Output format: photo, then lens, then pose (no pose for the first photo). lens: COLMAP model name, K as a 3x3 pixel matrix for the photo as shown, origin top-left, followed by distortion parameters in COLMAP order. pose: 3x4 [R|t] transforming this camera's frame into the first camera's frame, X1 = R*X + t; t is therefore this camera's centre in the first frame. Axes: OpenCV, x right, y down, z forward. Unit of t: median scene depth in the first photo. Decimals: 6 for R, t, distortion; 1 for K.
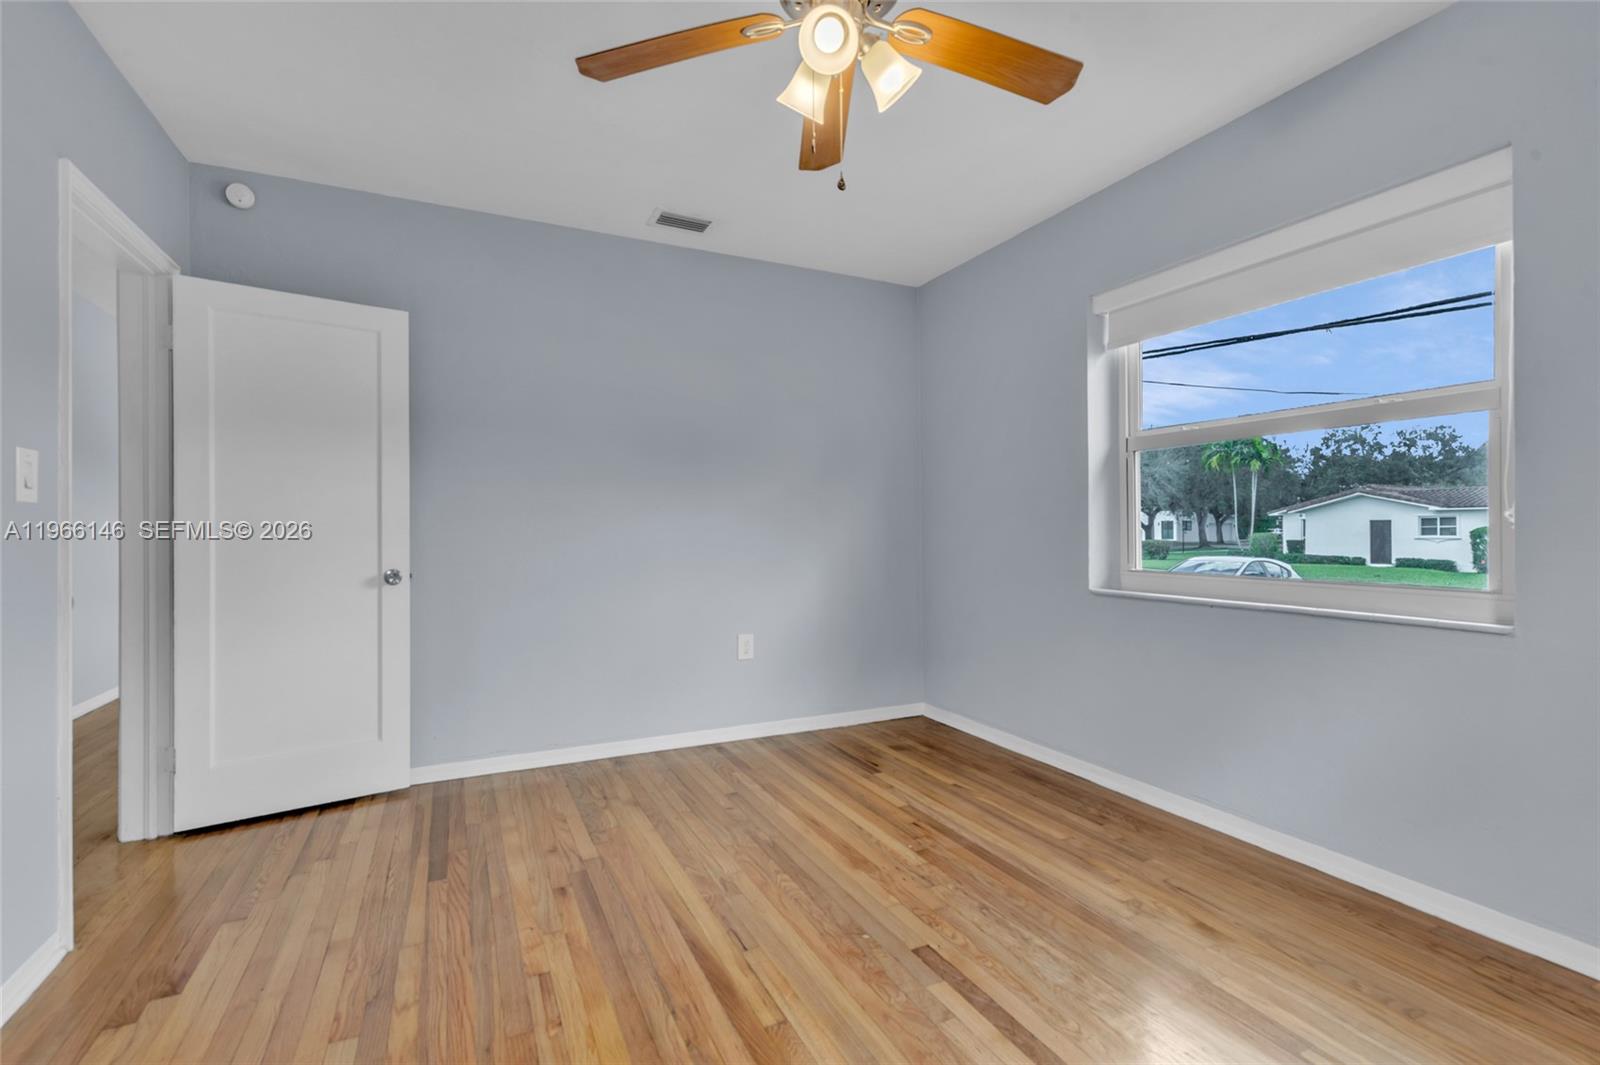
lens RADIAL K [[721.2, 0, 796.3], [0, 721.2, 517.5], [0, 0, 1]] dist [0.001376, 0.000698]
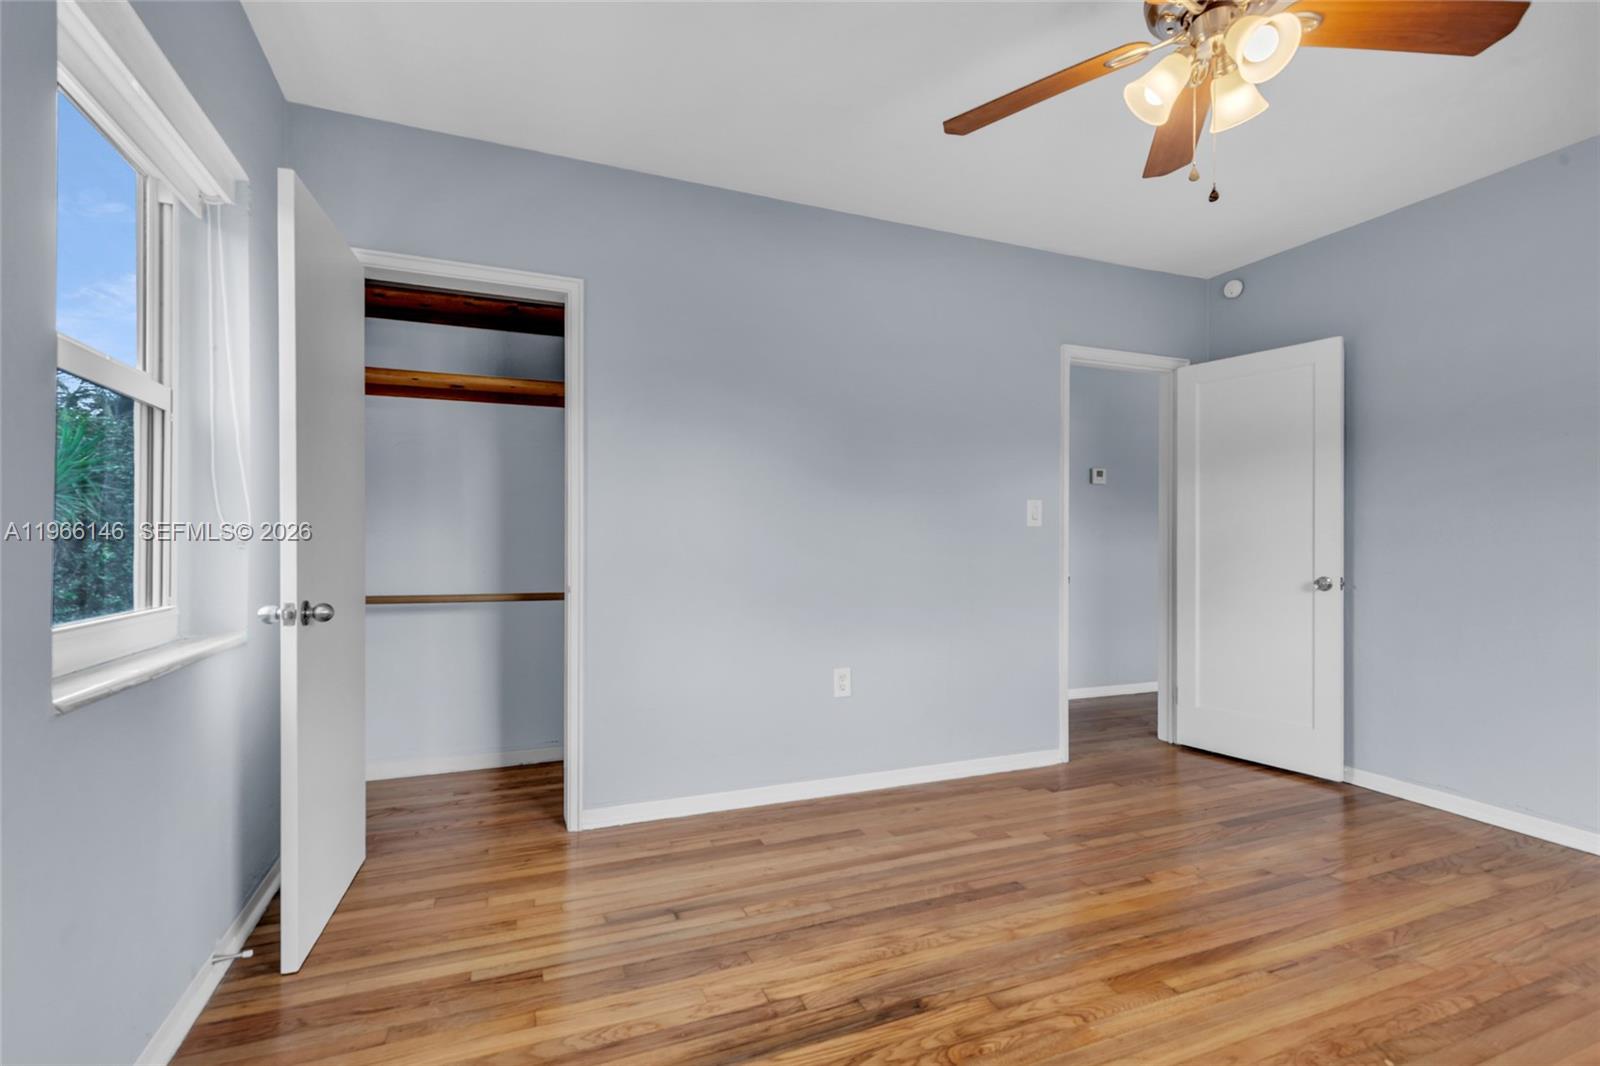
lens RADIAL K [[736.1, 0, 800.6], [0, 736.1, 532.5], [0, 0, 1]] dist [0.004003, 0.000684]
pose [[-0.047711, -0.004473, -0.998851, 0.692193], [0.009745, 0.999940, -0.004943, 0.001404], [0.998814, -0.009970, -0.047664, 0.300152]]
